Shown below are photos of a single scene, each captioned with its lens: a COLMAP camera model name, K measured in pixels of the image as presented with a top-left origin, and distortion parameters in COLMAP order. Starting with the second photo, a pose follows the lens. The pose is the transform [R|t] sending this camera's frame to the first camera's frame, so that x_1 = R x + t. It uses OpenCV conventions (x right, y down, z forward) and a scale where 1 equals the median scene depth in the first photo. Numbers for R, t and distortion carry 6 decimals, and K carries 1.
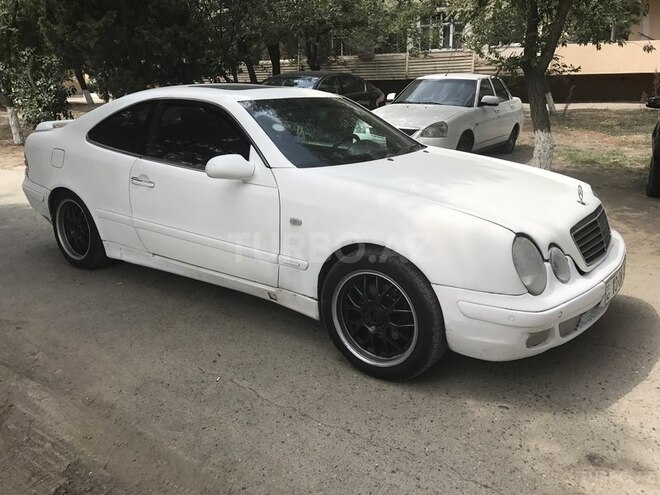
lens RADIAL K [[538.2, 0, 329.0], [0, 538.2, 223.6], [0, 0, 1]] dist [0.001867, 0.003141]
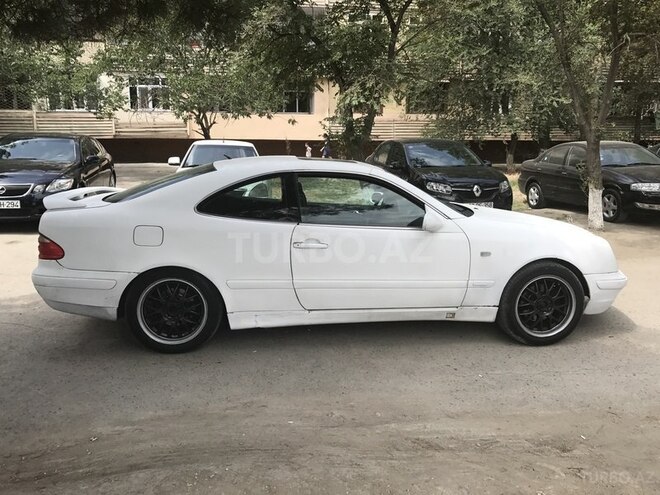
lens RADIAL K [[538.2, 0, 326.3], [0, 538.2, 249.5], [0, 0, 1]] dist [0.001867, 0.003141]
pose [[0.735658, -0.110491, 0.668280, -1.235927], [0.151135, 0.988509, -0.002937, -0.068453], [-0.660276, 0.103161, 0.743904, 0.215039]]
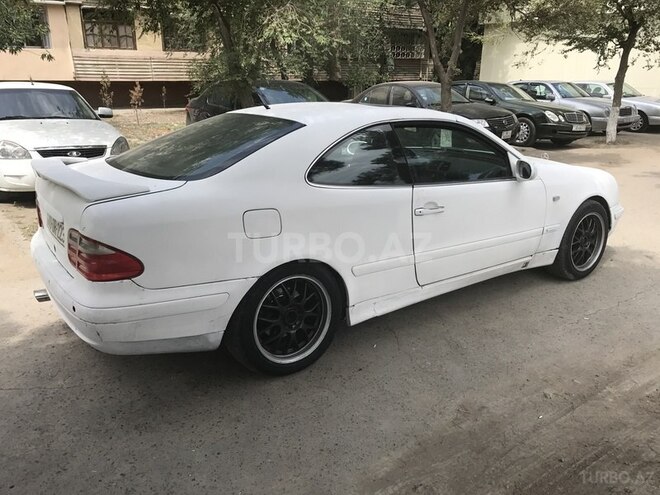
lens RADIAL K [[538.2, 0, 330.9], [0, 538.2, 248.6], [0, 0, 1]] dist [0.001867, 0.003141]
pose [[0.318542, -0.260559, 0.911395, -1.478937], [0.231011, 0.953829, 0.191949, -0.267630], [-0.919328, 0.149399, 0.364026, 0.988779]]
